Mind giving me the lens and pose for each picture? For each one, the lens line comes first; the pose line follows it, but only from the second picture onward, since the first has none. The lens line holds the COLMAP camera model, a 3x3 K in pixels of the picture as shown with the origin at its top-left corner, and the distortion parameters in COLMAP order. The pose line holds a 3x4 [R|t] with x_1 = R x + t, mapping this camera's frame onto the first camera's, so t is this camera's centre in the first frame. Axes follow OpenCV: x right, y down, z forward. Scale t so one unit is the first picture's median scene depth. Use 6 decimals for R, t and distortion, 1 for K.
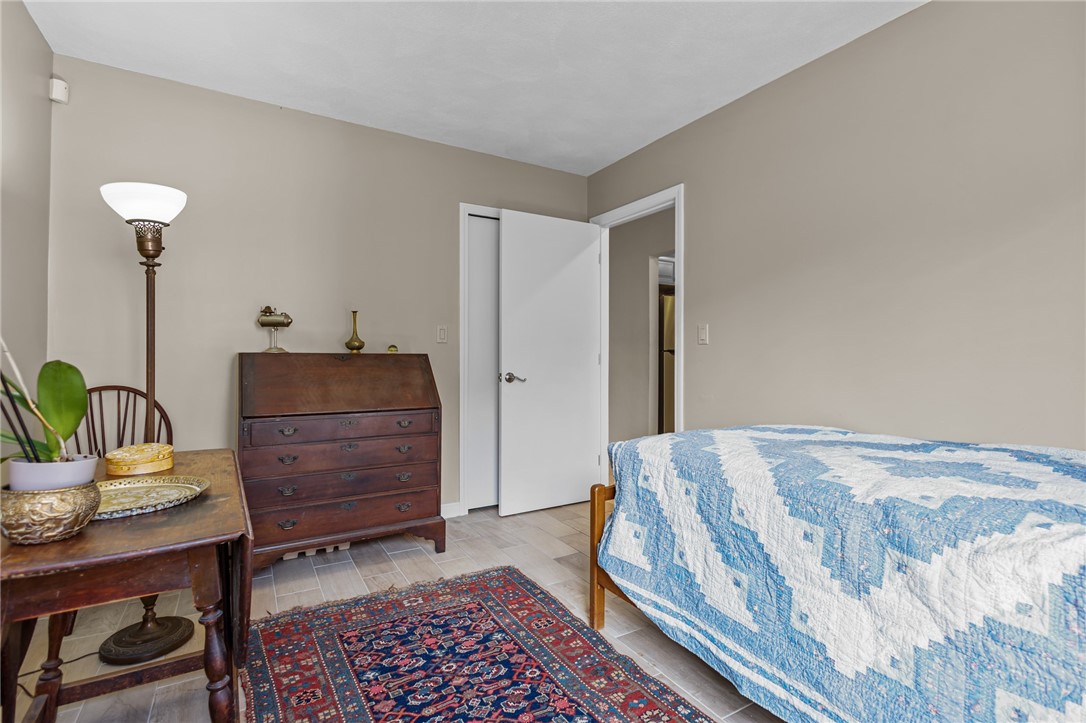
lens RADIAL K [[503.0, 0, 547.4], [0, 503.0, 358.9], [0, 0, 1]] dist [0.005503, -0.002526]
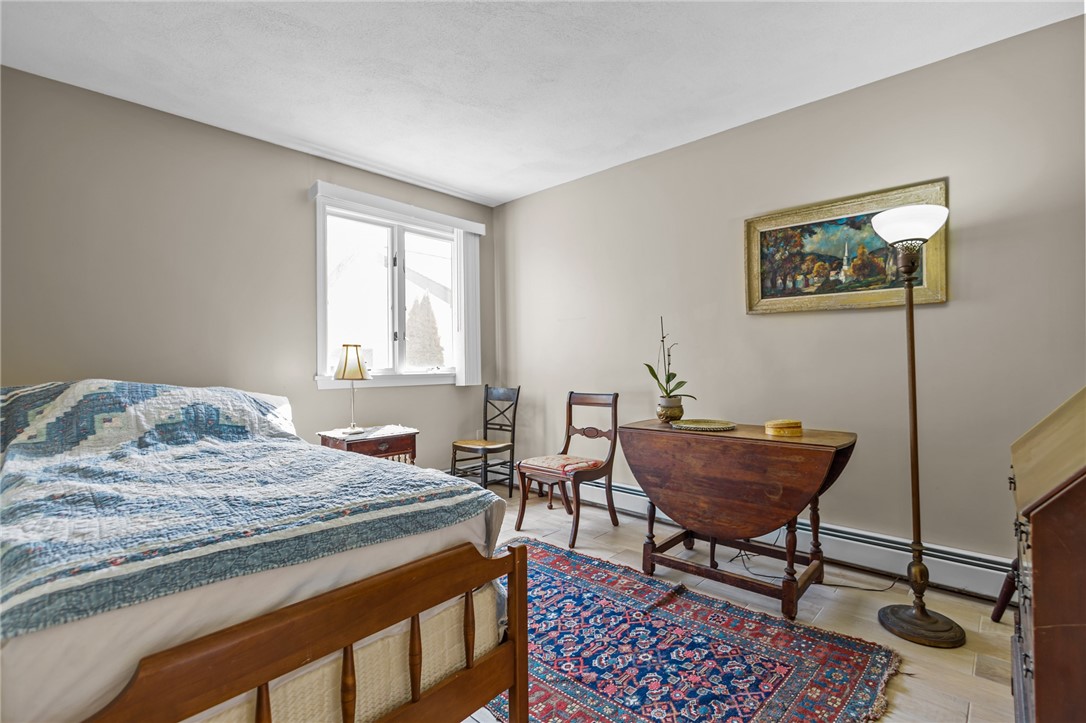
lens RADIAL K [[503.0, 0, 545.7], [0, 503.0, 360.3], [0, 0, 1]] dist [0.005503, -0.002526]
pose [[-0.961731, -0.005043, -0.273949, 0.303721], [-0.003960, 0.999982, -0.004504, -0.004788], [0.273967, -0.003246, -0.961734, 1.994854]]
